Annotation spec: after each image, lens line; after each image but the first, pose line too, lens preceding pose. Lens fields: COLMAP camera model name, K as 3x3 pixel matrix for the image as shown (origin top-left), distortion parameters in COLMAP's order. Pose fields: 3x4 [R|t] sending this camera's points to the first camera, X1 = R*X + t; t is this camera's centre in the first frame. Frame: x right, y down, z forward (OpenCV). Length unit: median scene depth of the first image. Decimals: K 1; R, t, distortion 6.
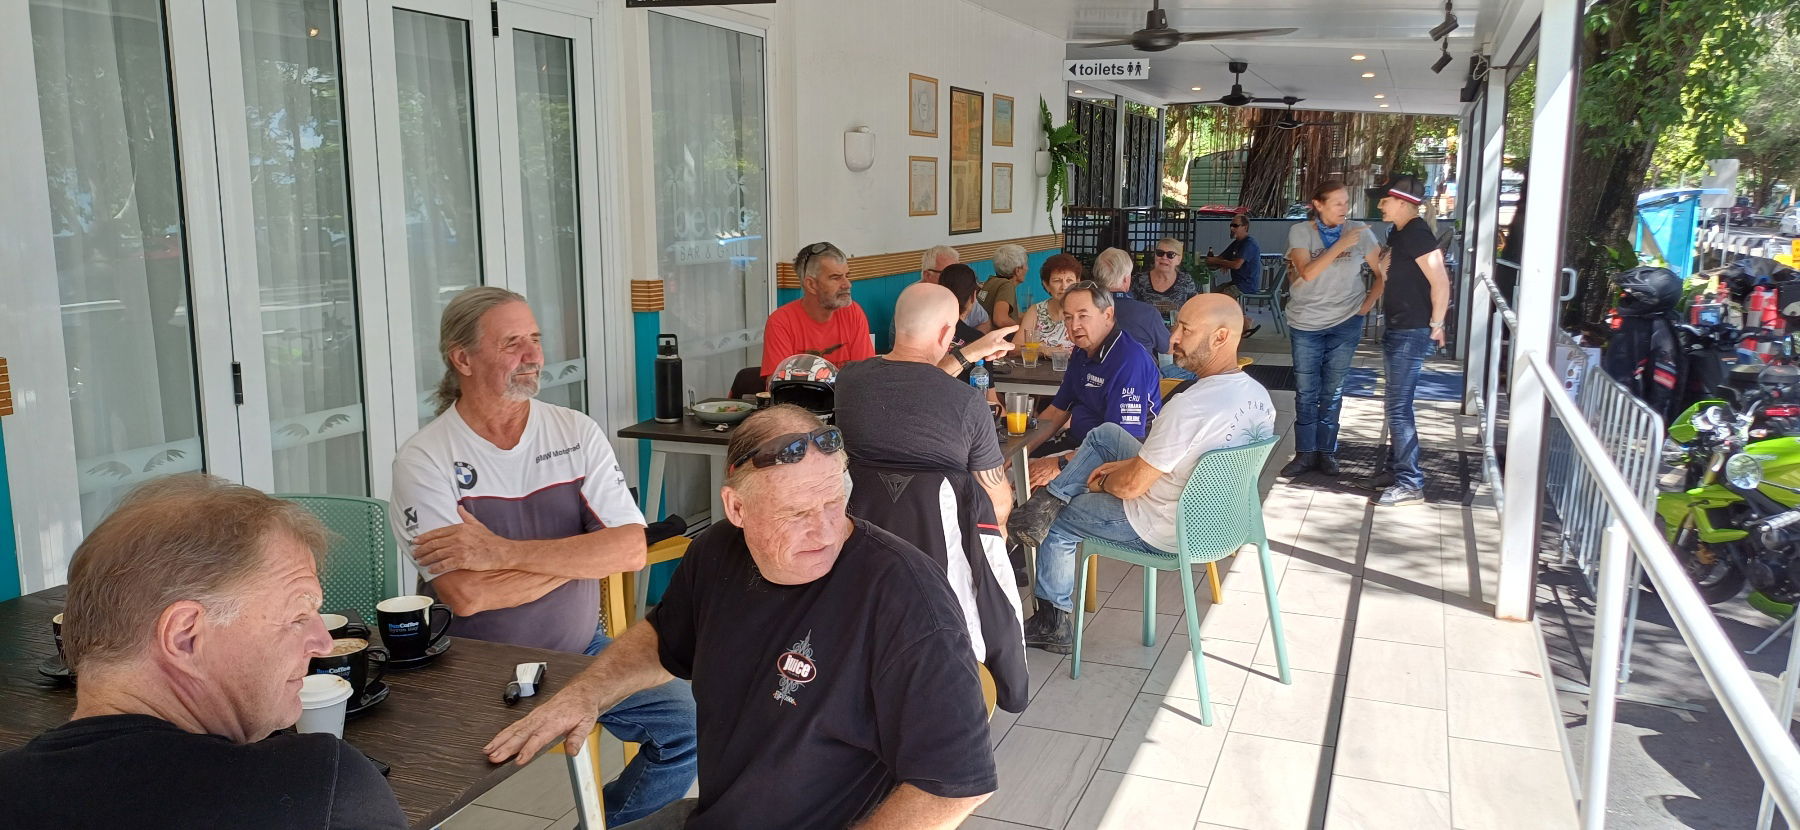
lens RADIAL K [[1315.8, 0, 924.2], [0, 1315.8, 390.8], [0, 0, 1]] dist [0.082485, -0.057484]
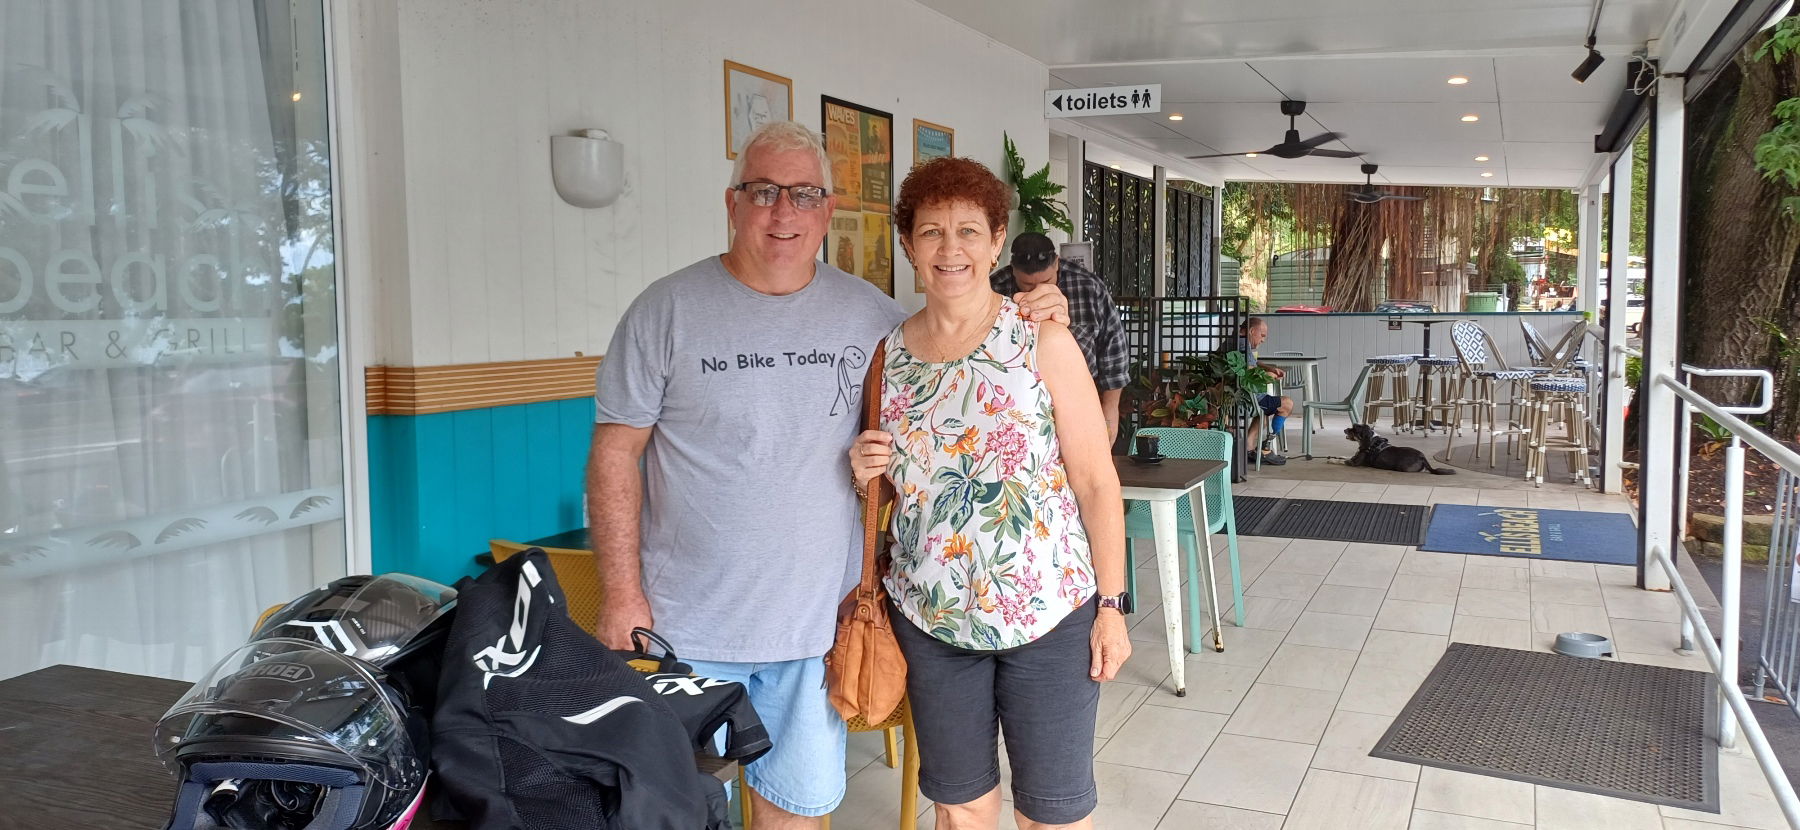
lens RADIAL K [[1315.8, 0, 924.2], [0, 1315.8, 390.8], [0, 0, 1]] dist [0.082485, -0.057484]
pose [[0.997898, -0.007121, -0.064419, 0.085267], [0.001867, 0.996692, -0.081256, -0.025029], [0.064784, 0.080965, 0.994609, 0.283066]]
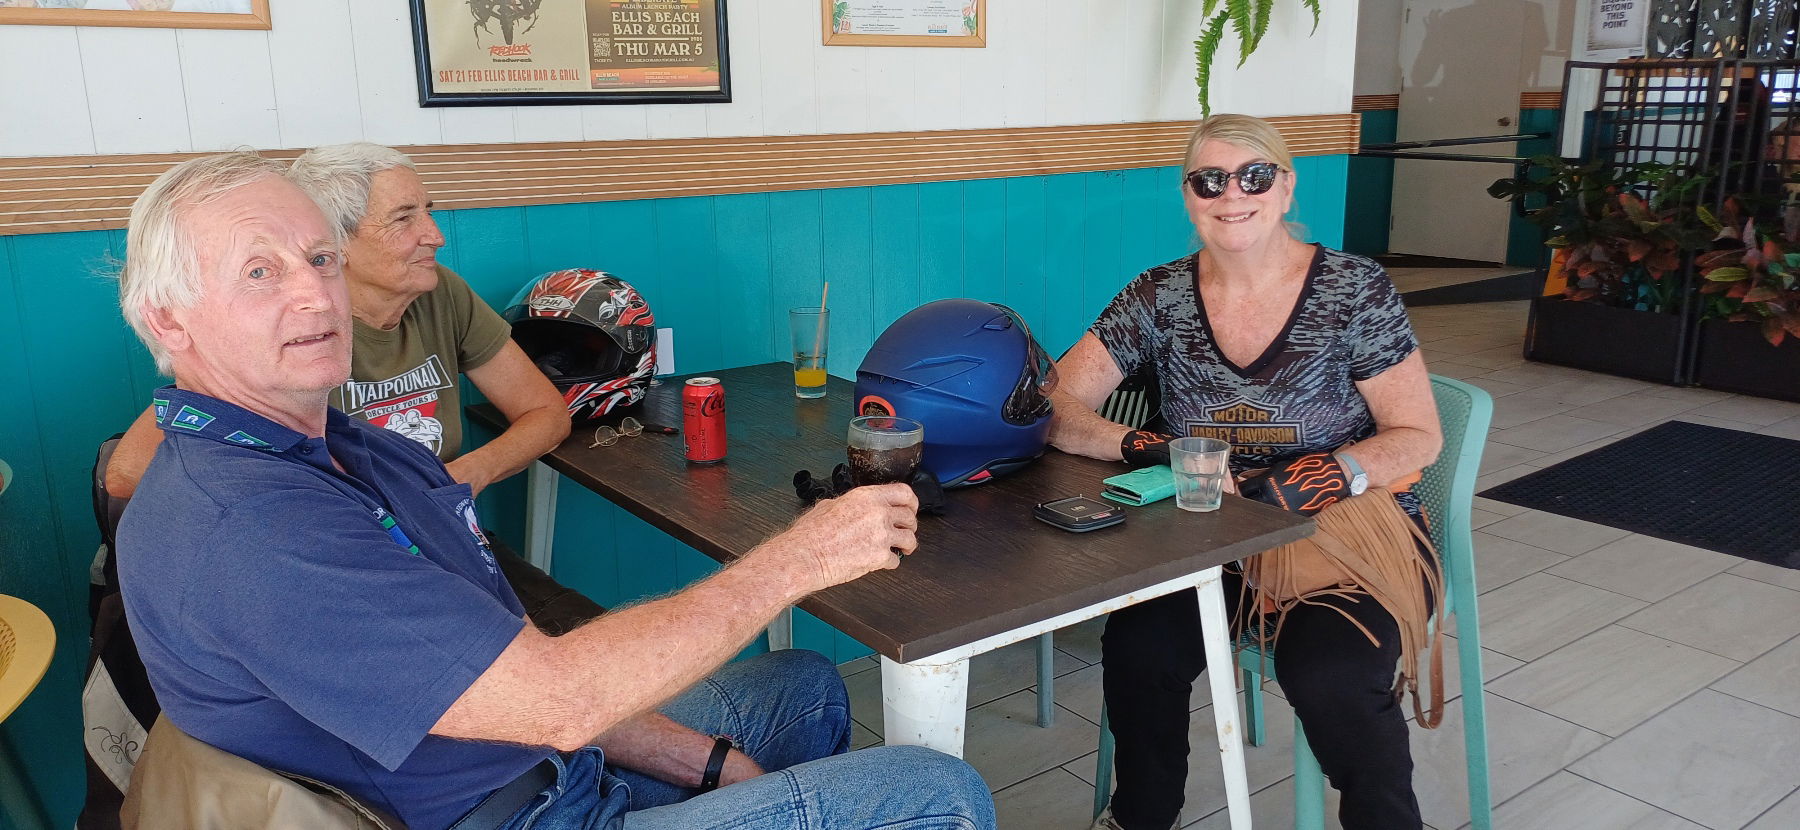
lens RADIAL K [[1300.5, 0, 893.4], [0, 1300.5, 391.9], [0, 0, 1]] dist [0.108040, -0.117888]
pose [[0.833041, 0.105268, -0.543103, 0.215032], [-0.065095, 0.993561, 0.092732, -0.068862], [0.549368, -0.041896, 0.834530, 0.630001]]
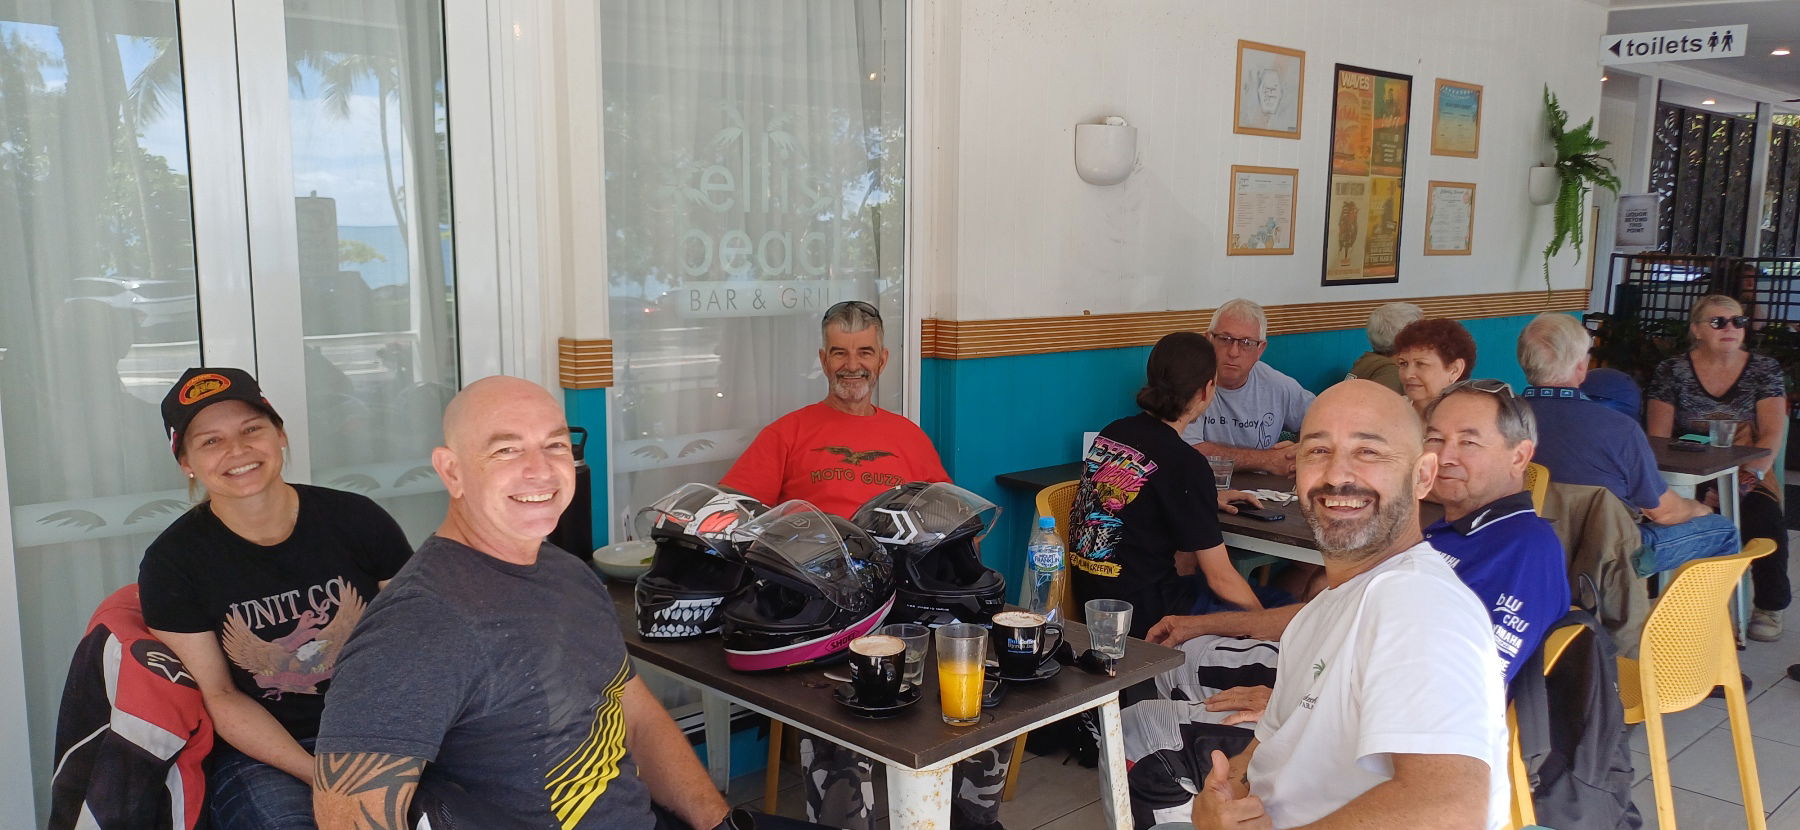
lens RADIAL K [[1315.8, 0, 924.2], [0, 1315.8, 390.8], [0, 0, 1]] dist [0.082485, -0.057484]
pose [[0.898973, 0.060939, -0.433745, 0.103906], [-0.077133, 0.996824, -0.019815, -0.027388], [0.431160, 0.051270, 0.900818, 0.238412]]
